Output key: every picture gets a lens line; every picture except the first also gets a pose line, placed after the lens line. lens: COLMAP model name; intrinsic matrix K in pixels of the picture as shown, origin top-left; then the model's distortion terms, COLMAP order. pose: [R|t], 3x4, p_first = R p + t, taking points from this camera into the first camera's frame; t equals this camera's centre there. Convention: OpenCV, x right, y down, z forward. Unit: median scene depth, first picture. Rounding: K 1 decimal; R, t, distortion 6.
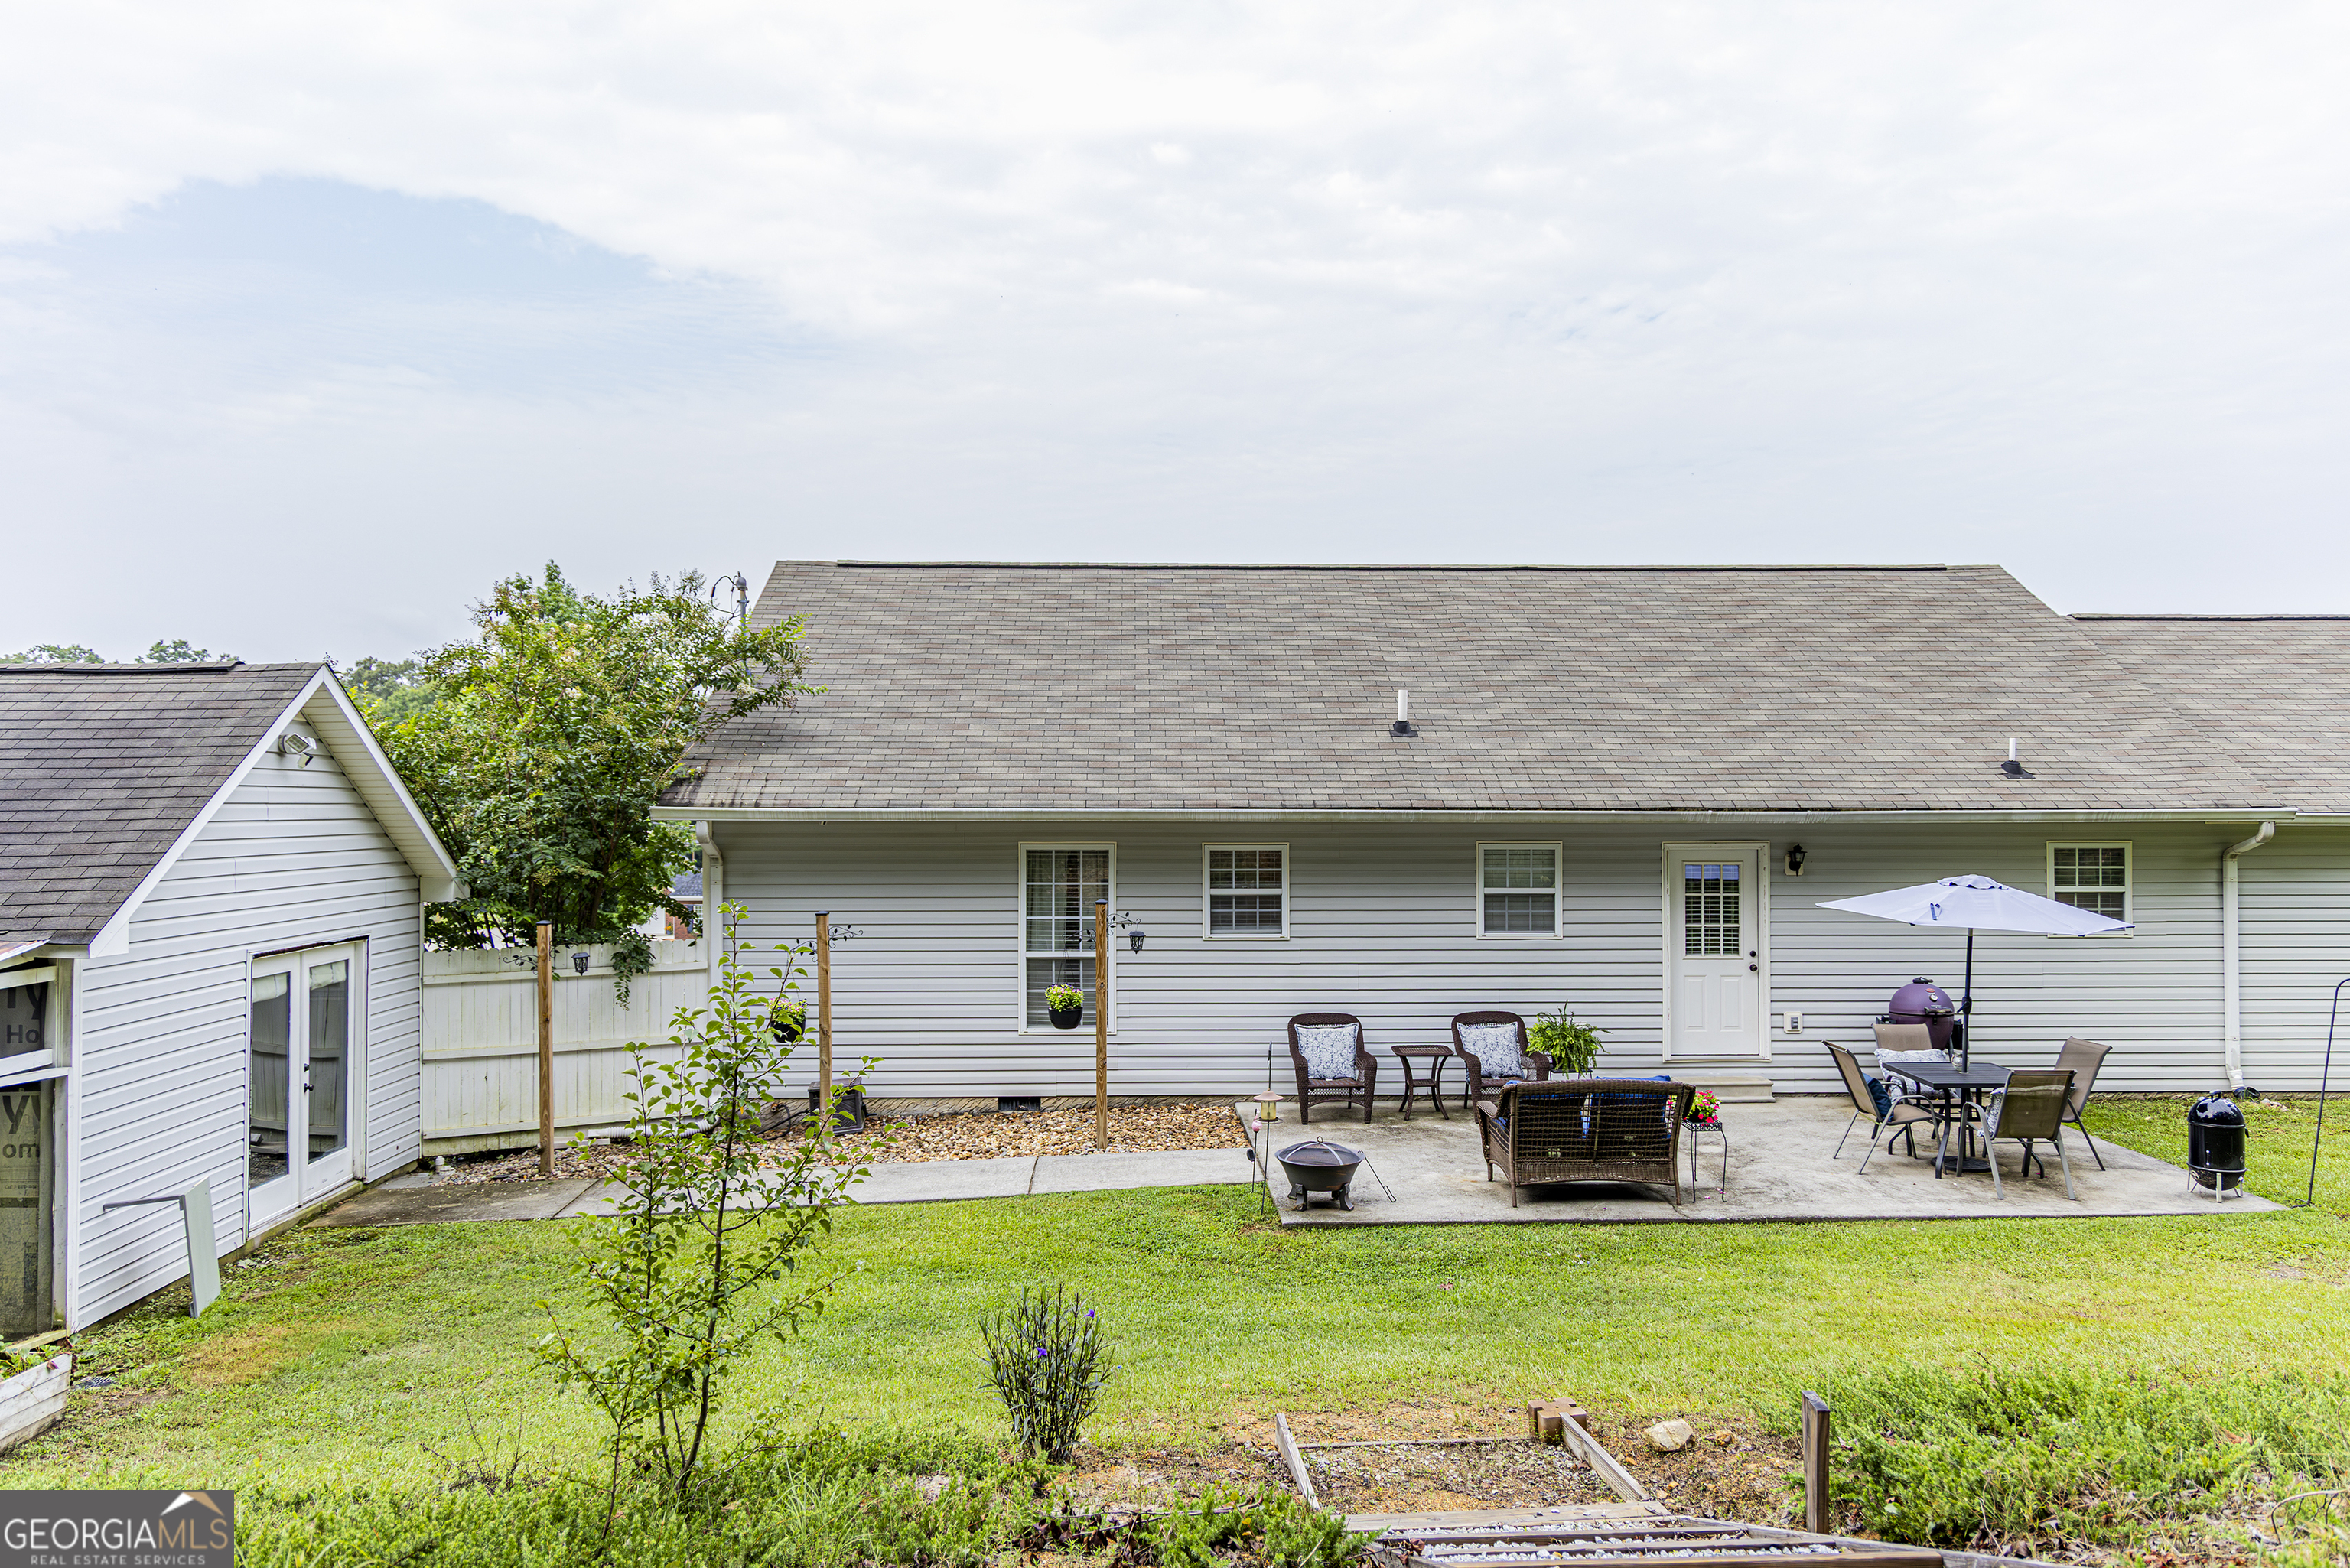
lens RADIAL K [[1660.8, 0, 1175.0], [0, 1660.8, 784.0], [0, 0, 1]] dist [0.029817, 0.000327]
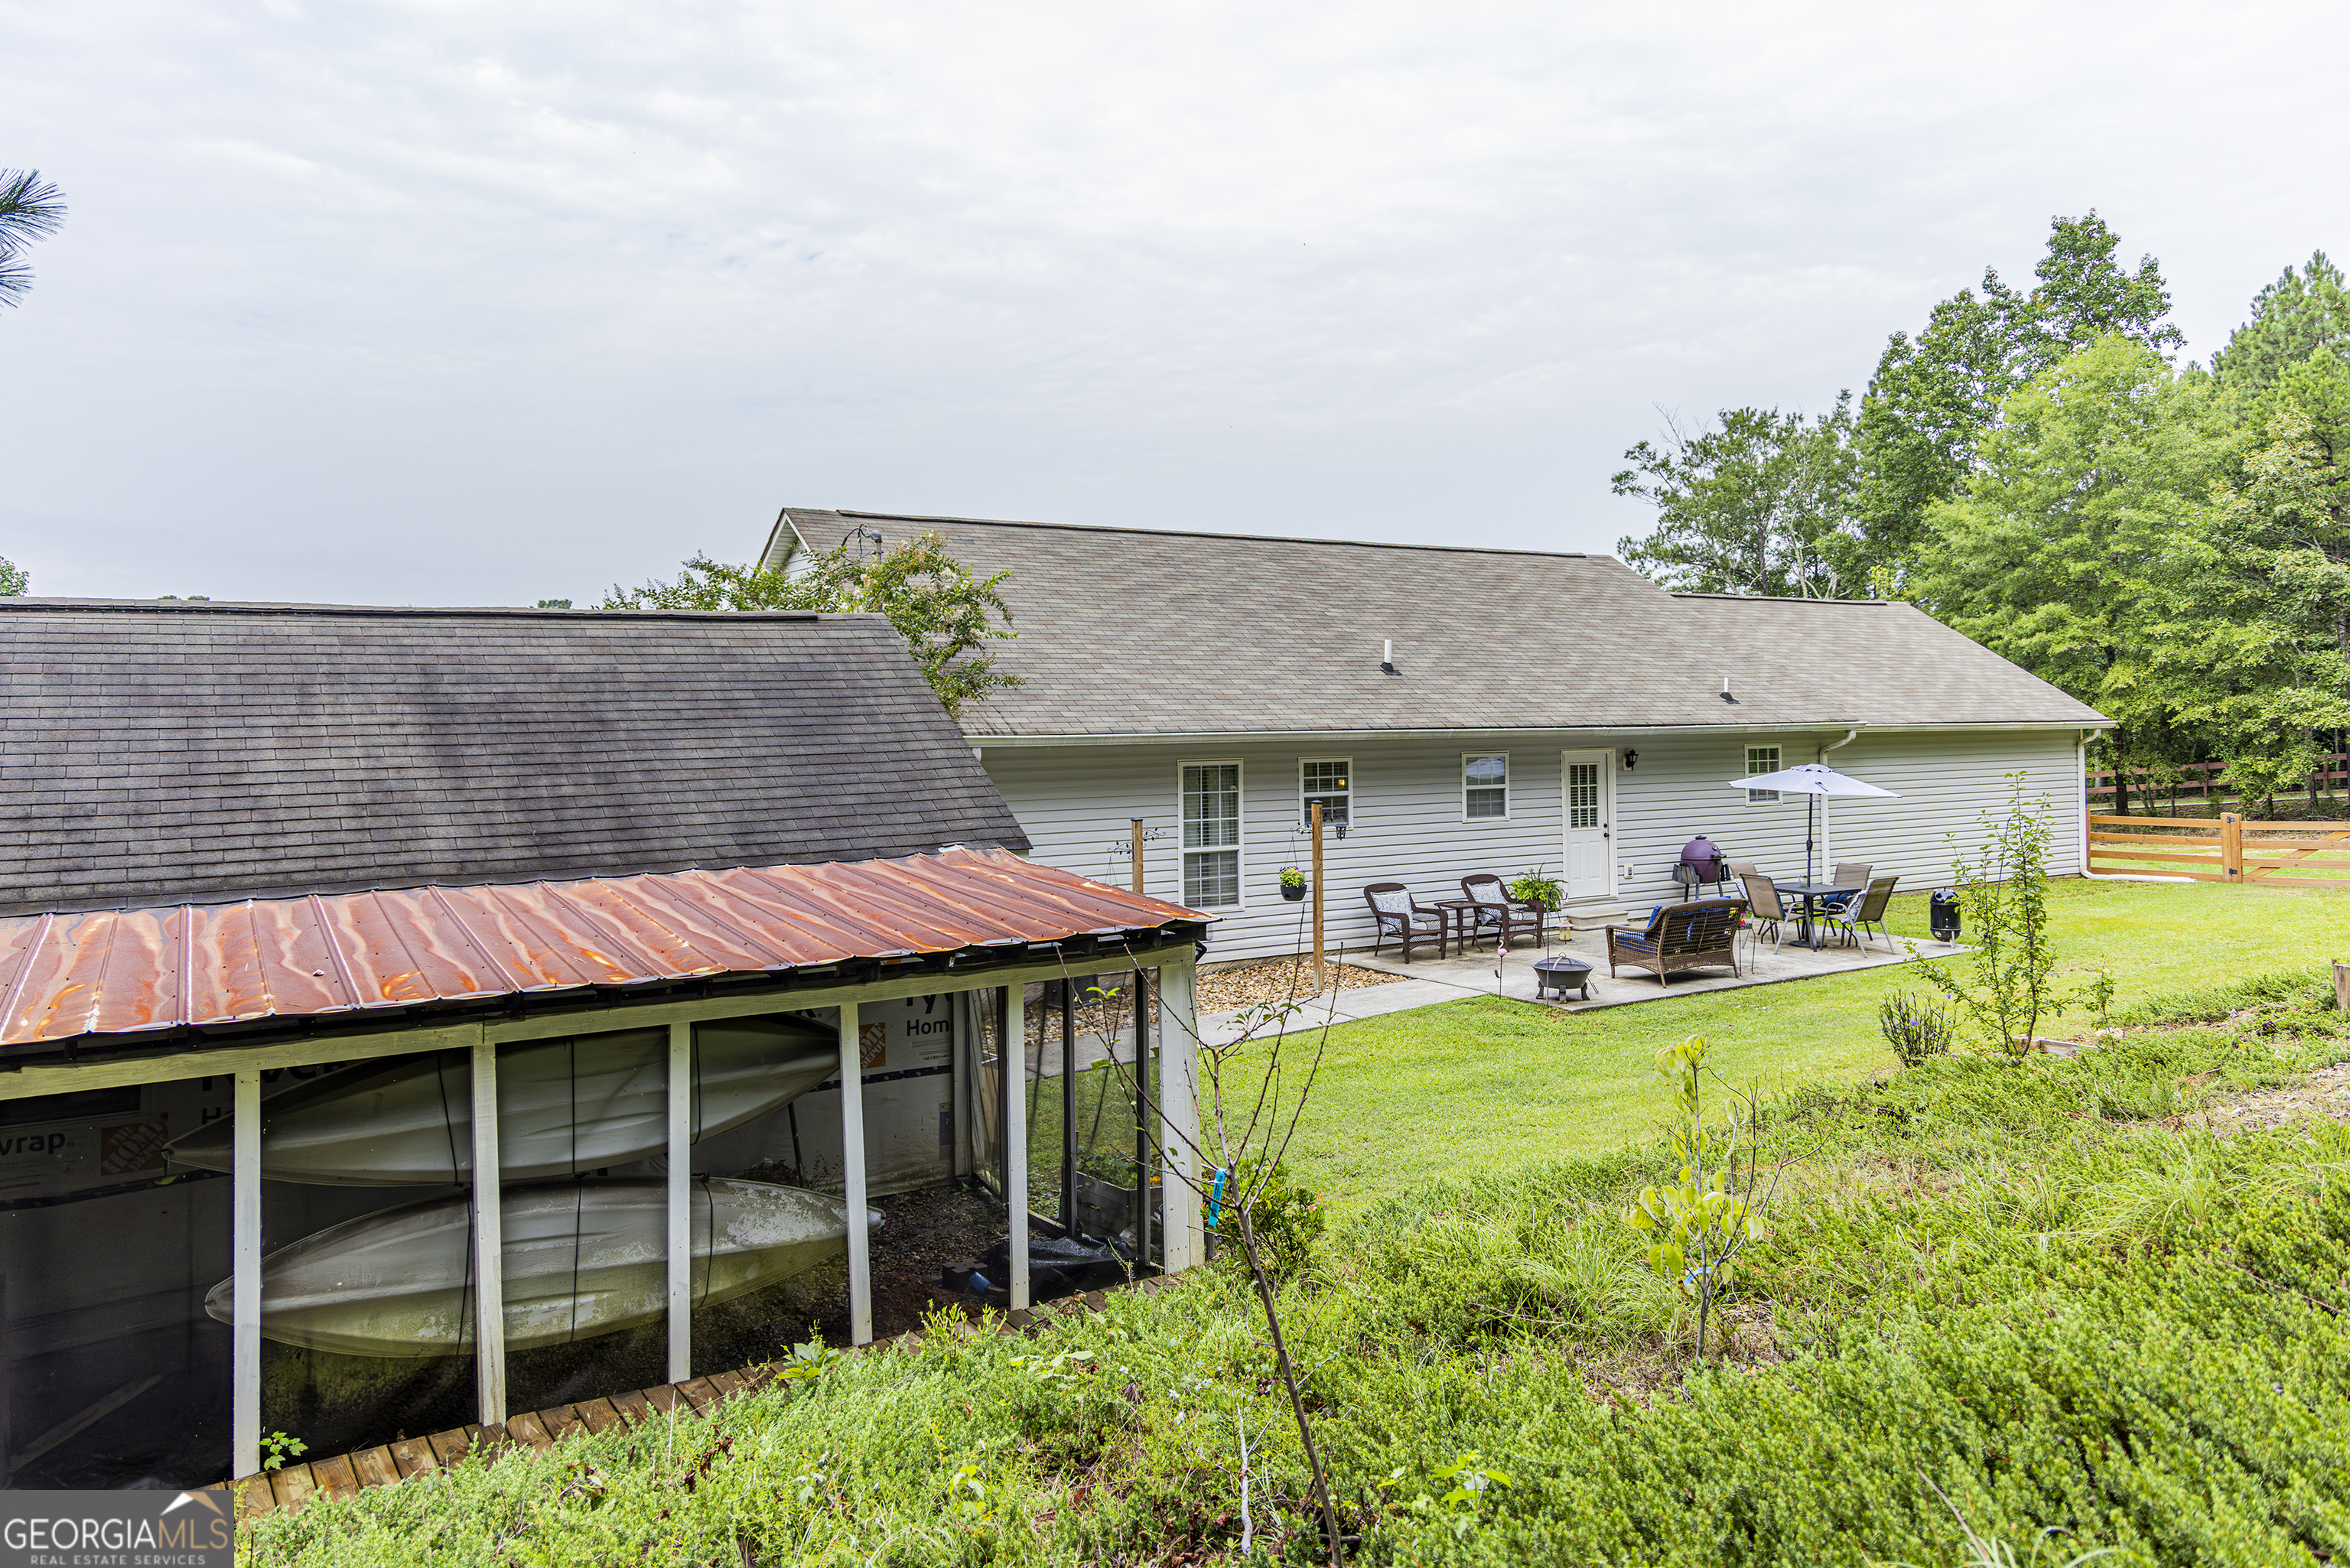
lens RADIAL K [[1640.0, 0, 1175.0], [0, 1640.0, 698.2], [0, 0, 1]] dist [-0.005296, -0.000915]
pose [[0.870184, -0.003709, 0.492713, -0.693899], [0.006350, 0.999973, -0.003687, -0.006500], [-0.492686, 0.006337, 0.870184, -0.061763]]
